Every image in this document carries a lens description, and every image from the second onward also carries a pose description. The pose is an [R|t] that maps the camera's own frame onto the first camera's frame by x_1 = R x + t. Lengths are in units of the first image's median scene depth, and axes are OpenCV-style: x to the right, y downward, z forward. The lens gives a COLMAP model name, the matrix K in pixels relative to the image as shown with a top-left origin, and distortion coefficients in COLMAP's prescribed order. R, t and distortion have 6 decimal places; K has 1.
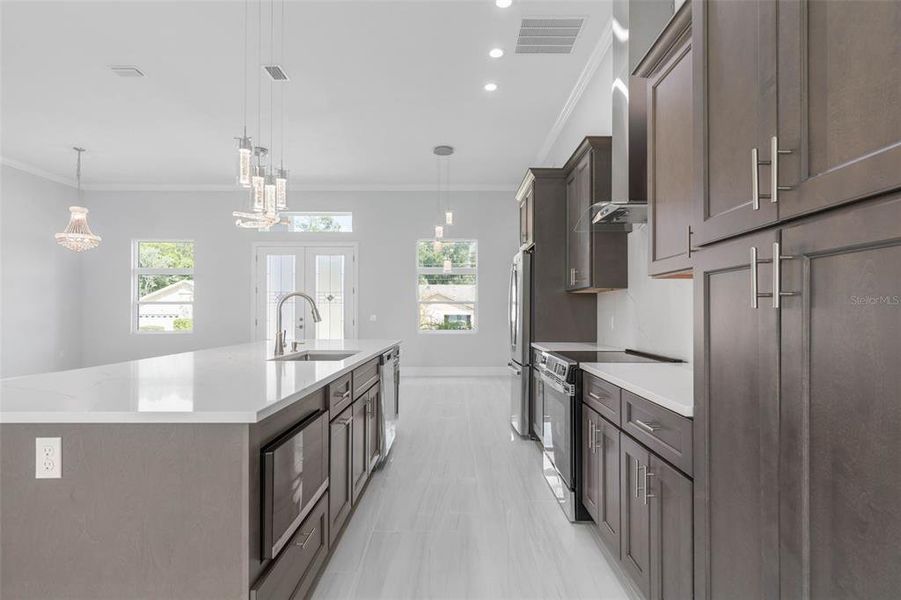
lens RADIAL K [[462.1, 0, 455.7], [0, 462.1, 309.5], [0, 0, 1]] dist [-0.000349, 0.000244]
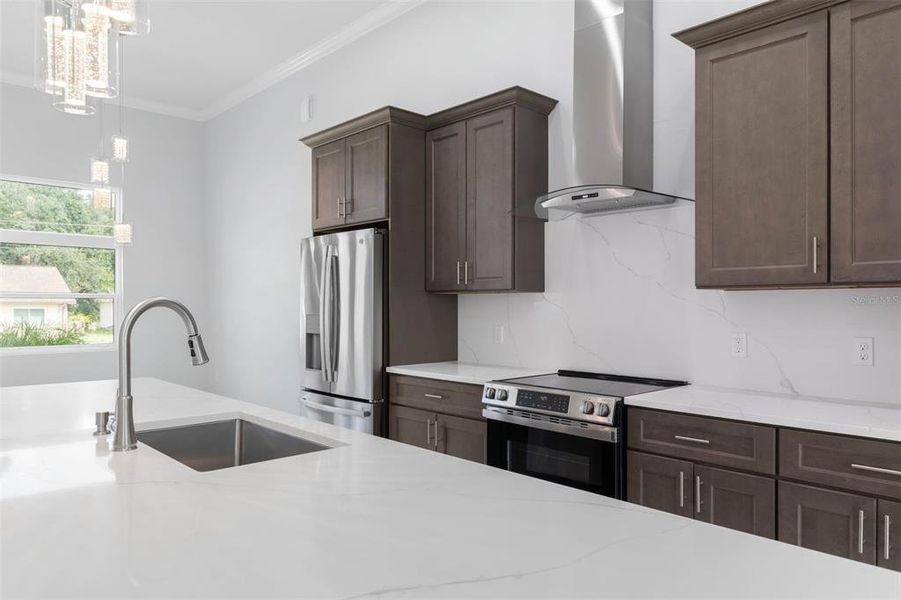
lens RADIAL K [[626.9, 0, 457.1], [0, 626.9, 302.3], [0, 0, 1]] dist [0.000251, -0.000215]
pose [[0.728941, 0.001469, 0.684575, -0.396610], [-0.004462, 0.999987, 0.002605, -0.025866], [-0.684562, -0.004953, 0.728938, 0.276452]]
